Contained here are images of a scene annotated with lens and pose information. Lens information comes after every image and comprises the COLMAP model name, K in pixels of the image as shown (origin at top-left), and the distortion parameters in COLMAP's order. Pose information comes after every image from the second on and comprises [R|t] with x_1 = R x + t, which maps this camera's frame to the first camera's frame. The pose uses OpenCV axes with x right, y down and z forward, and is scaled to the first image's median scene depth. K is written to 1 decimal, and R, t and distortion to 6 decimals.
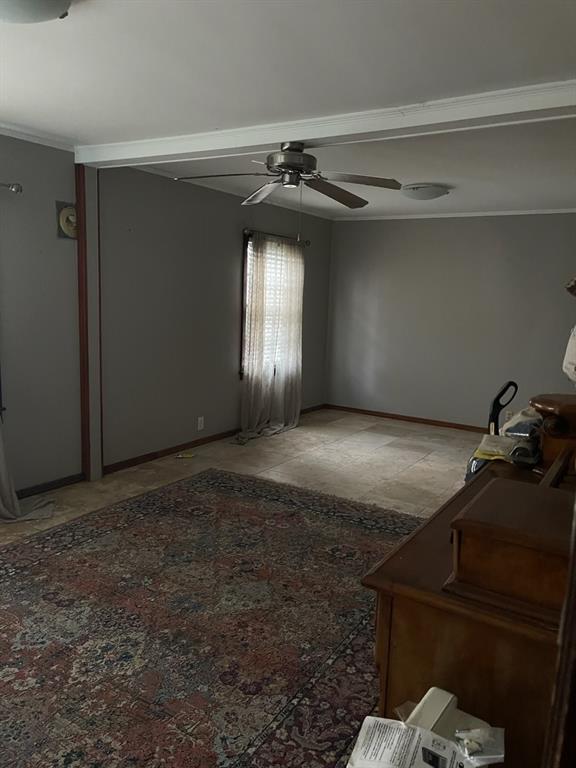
lens RADIAL K [[577.9, 0, 288.0], [0, 577.9, 385.4], [0, 0, 1]] dist [0.070956, -0.097224]
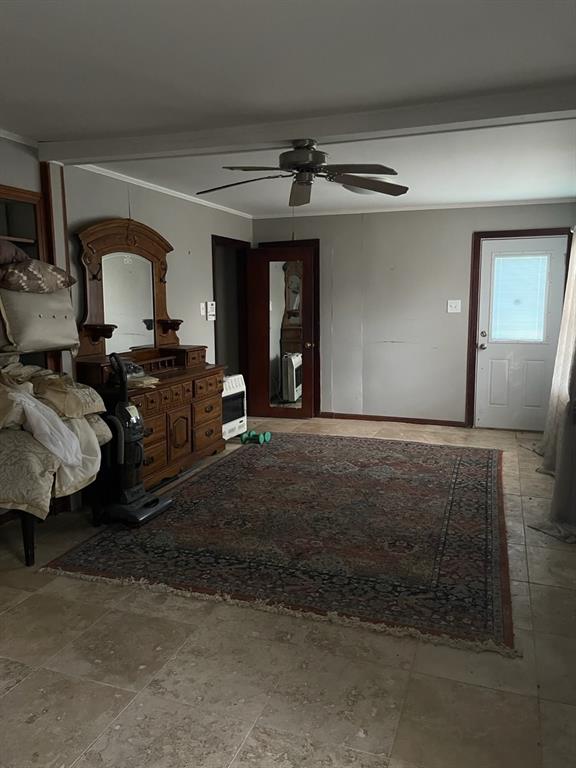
lens RADIAL K [[577.9, 0, 288.7], [0, 577.9, 384.1], [0, 0, 1]] dist [0.070956, -0.097224]
pose [[-0.975812, -0.008654, -0.218440, 0.230895], [-0.073618, 0.953863, 0.291077, -0.285734], [0.205843, 0.300117, -0.931428, 1.901633]]
